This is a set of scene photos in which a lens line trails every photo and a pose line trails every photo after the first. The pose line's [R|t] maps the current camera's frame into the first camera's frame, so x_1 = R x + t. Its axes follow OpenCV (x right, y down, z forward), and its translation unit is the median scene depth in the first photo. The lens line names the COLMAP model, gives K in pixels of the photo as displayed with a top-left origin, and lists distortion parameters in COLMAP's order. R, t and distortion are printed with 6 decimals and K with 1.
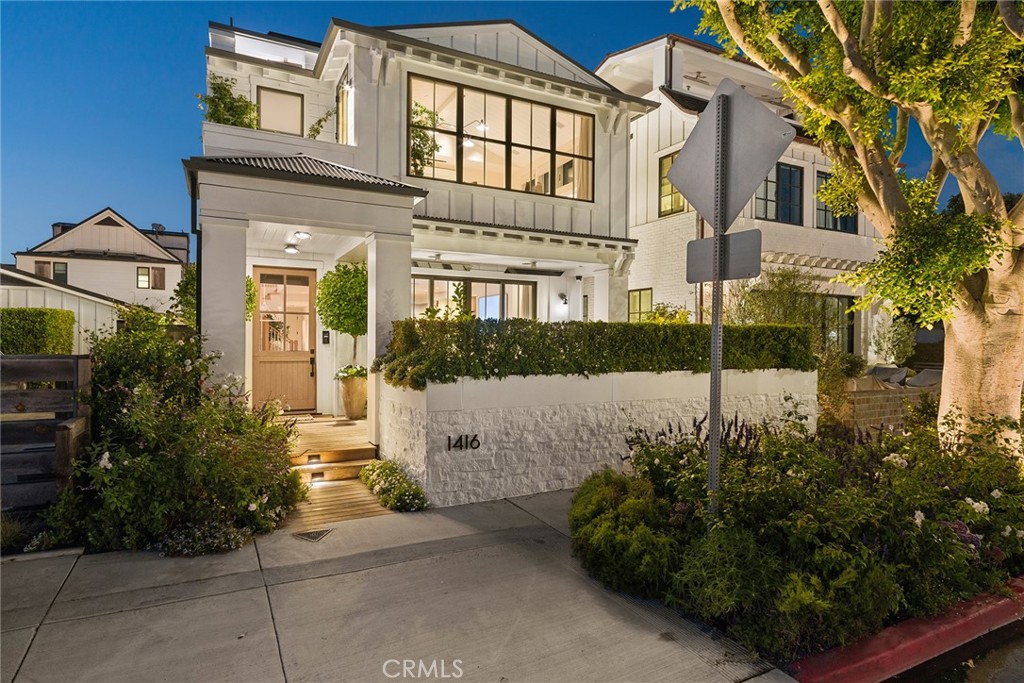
lens RADIAL K [[538.7, 0, 495.1], [0, 538.7, 342.6], [0, 0, 1]] dist [-0.006040, -0.000095]
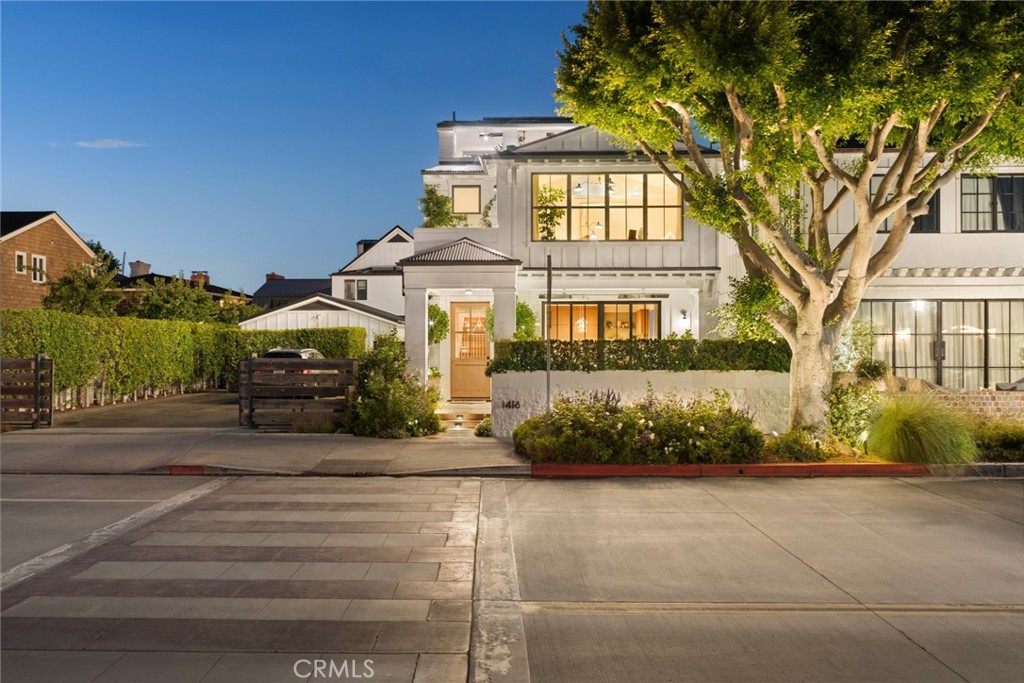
lens RADIAL K [[792.2, 0, 513.3], [0, 792.2, 342.5], [0, 0, 1]] dist [0.008413, 0.002200]
pose [[0.875718, -0.008582, -0.482748, 0.831523], [0.005183, 0.999952, -0.008373, -0.008194], [0.482796, 0.004830, 0.875720, -0.934216]]
